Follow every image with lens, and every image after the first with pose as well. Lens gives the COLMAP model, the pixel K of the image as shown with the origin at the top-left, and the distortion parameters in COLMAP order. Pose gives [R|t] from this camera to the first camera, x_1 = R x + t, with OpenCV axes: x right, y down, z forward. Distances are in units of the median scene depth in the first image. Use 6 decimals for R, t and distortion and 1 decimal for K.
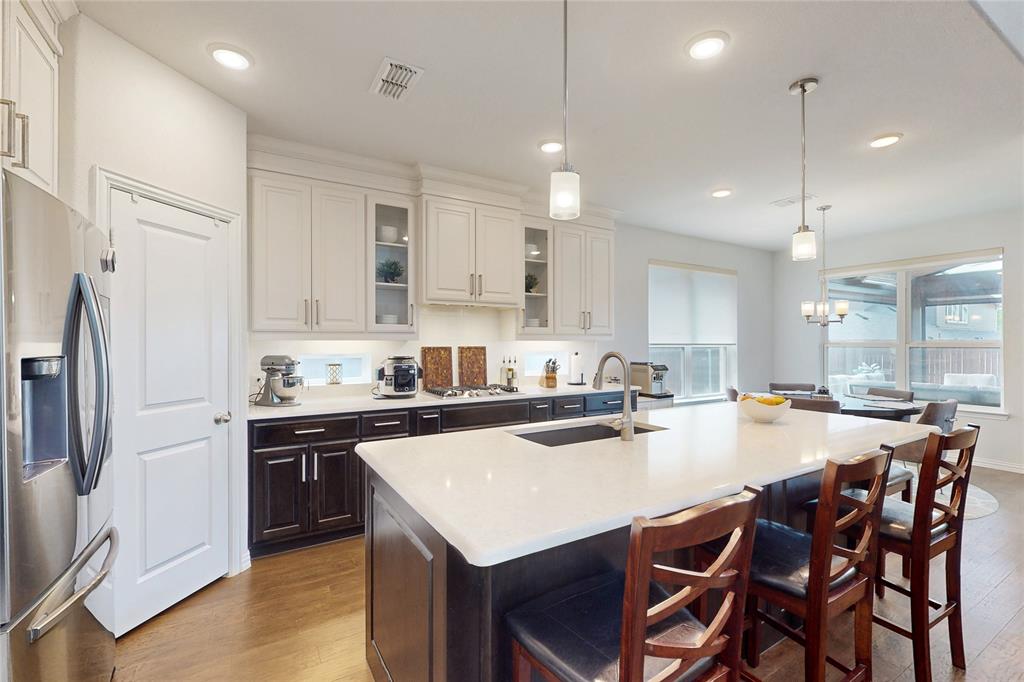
lens RADIAL K [[444.1, 0, 512.4], [0, 444.1, 343.6], [0, 0, 1]] dist [0.000795, 0.000390]
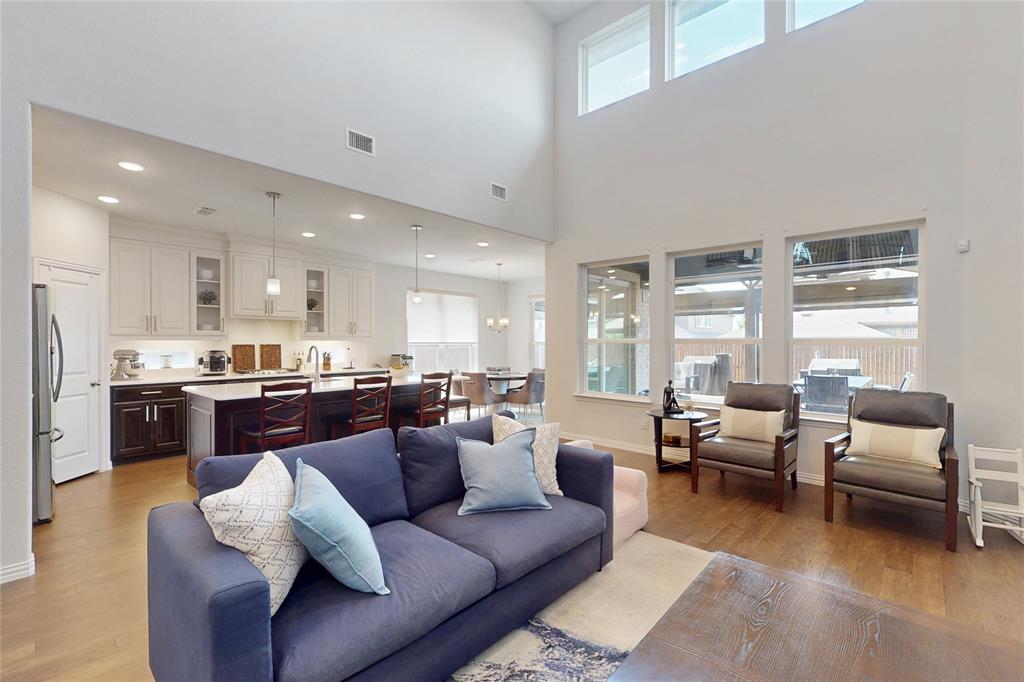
lens RADIAL K [[444.1, 0, 512.4], [0, 444.1, 343.6], [0, 0, 1]] dist [0.000795, 0.000390]
pose [[0.956445, -0.000591, 0.291911, 0.314117], [0.000223, 0.999999, 0.001294, 0.002668], [-0.291912, -0.001172, 0.956445, -0.871649]]
